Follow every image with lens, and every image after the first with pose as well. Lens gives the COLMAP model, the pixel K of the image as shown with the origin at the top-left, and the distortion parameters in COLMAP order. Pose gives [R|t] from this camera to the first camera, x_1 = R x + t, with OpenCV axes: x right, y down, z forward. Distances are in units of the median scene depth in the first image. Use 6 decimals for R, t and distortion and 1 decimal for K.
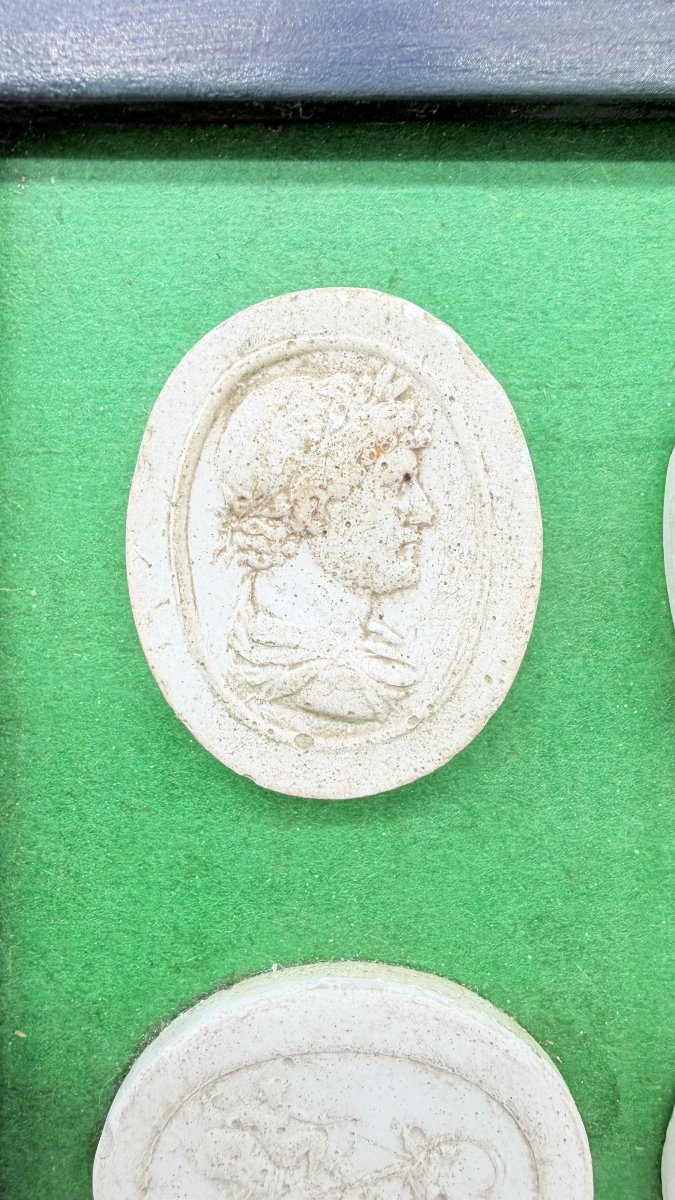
lens RADIAL K [[841.6, 0, 337.4], [0, 841.6, 579.5], [0, 0, 1]] dist [0.020639, 0.001473]
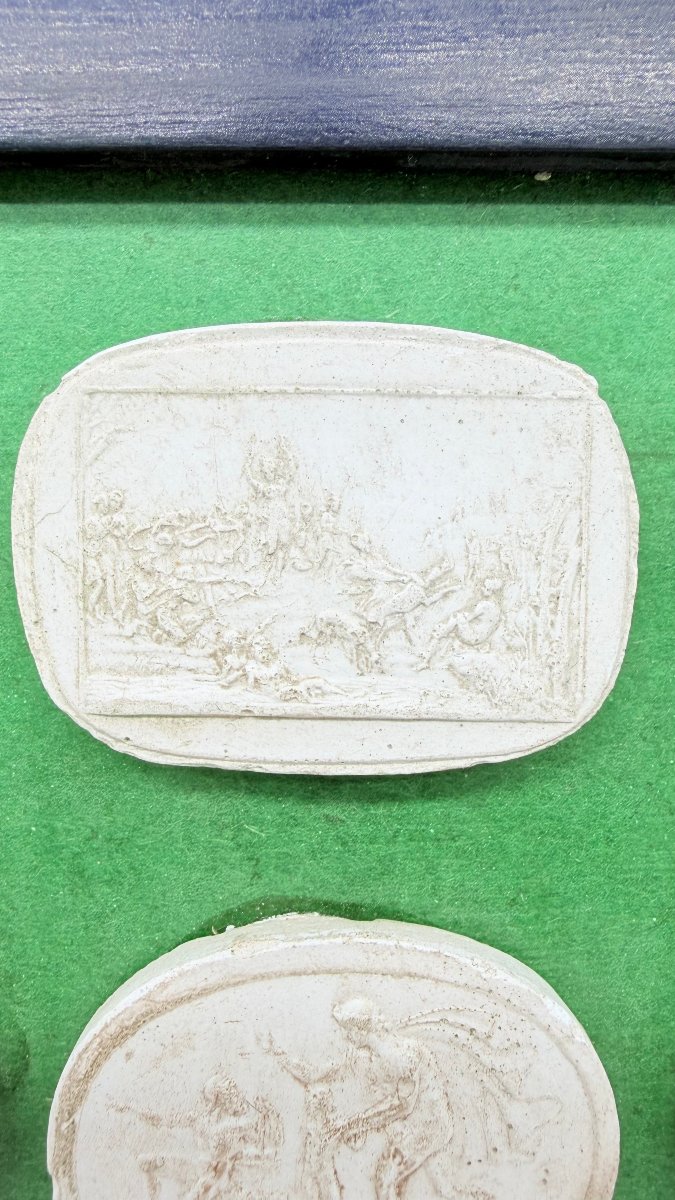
lens RADIAL K [[841.6, 0, 337.4], [0, 841.6, 579.5], [0, 0, 1]] dist [0.020639, 0.001473]
pose [[0.999957, -0.000475, 0.009268, 0.756155], [0.000490, 0.999998, -0.001697, -0.000318], [-0.009267, 0.001701, 0.999956, -0.106374]]
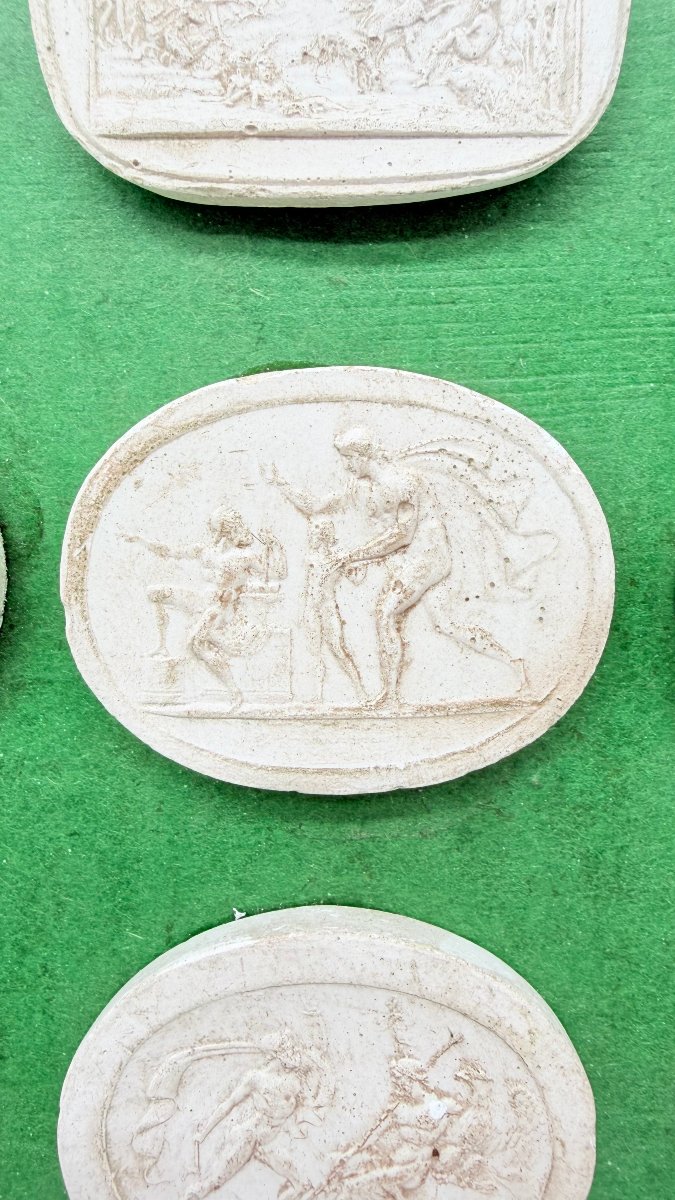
lens RADIAL K [[858.4, 0, 339.6], [0, 858.4, 573.8], [0, 0, 1]] dist [0.005588, -0.003347]
pose [[0.999886, 0.001334, -0.015028, 0.783673], [-0.001497, 0.999940, -0.010850, 0.728752], [0.015012, 0.010872, 0.999828, -0.150405]]
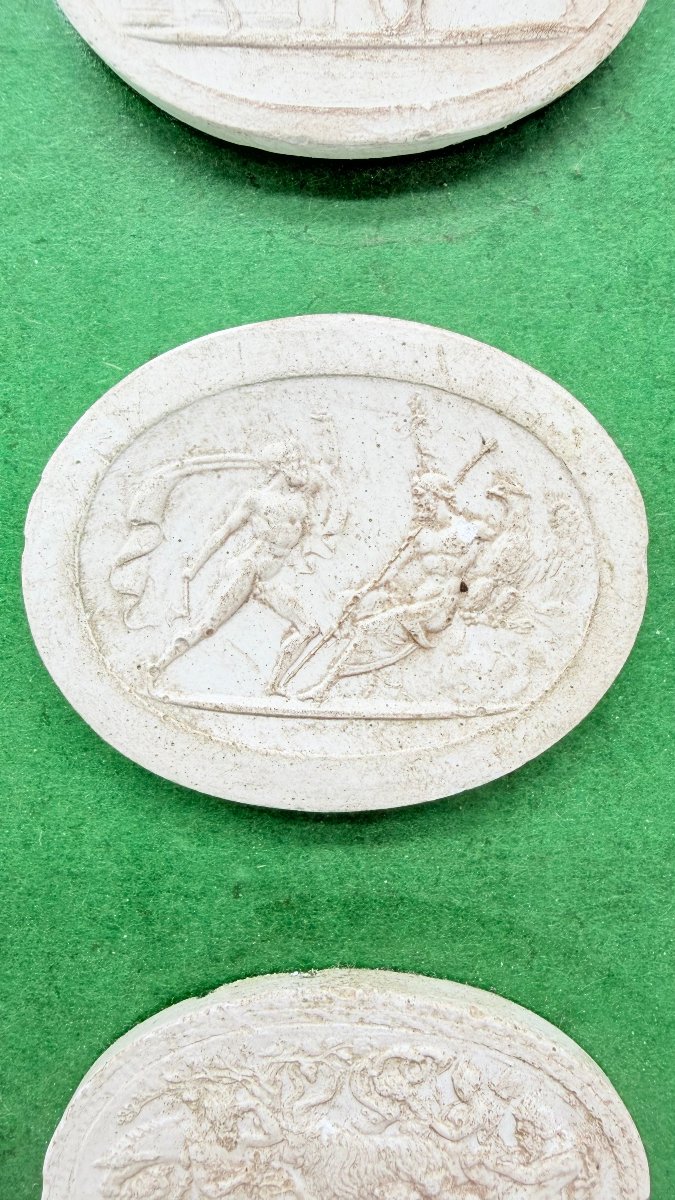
lens RADIAL K [[870.7, 0, 337.5], [0, 870.7, 600.0], [0, 0, 1]] dist [-0.007744, -0.009289]
pose [[0.999887, 0.001531, 0.014962, 0.732332], [-0.001449, 0.999984, -0.005480, 1.548465], [-0.014970, 0.005458, 0.999873, 0.014237]]
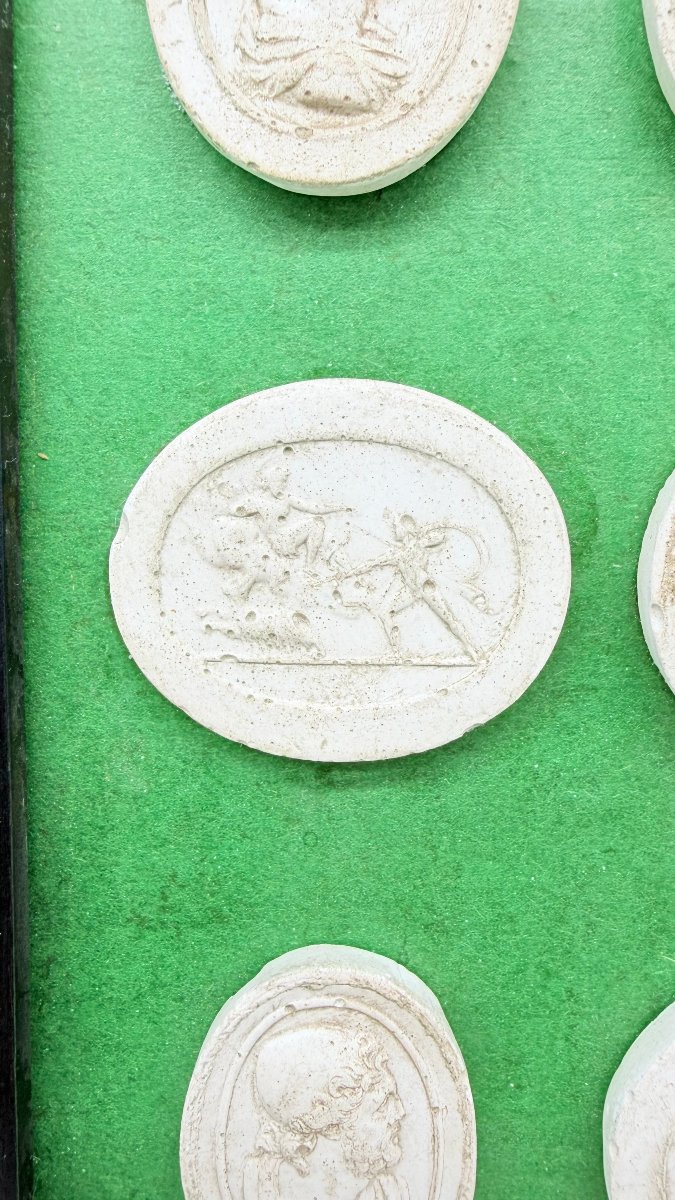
lens RADIAL K [[858.4, 0, 339.6], [0, 858.4, 573.8], [0, 0, 1]] dist [0.005588, -0.003347]
pose [[0.999749, 0.005350, -0.021765, 0.031356], [-0.005660, 0.999883, -0.014193, 0.734472], [0.021687, 0.014313, 0.999662, -0.091280]]
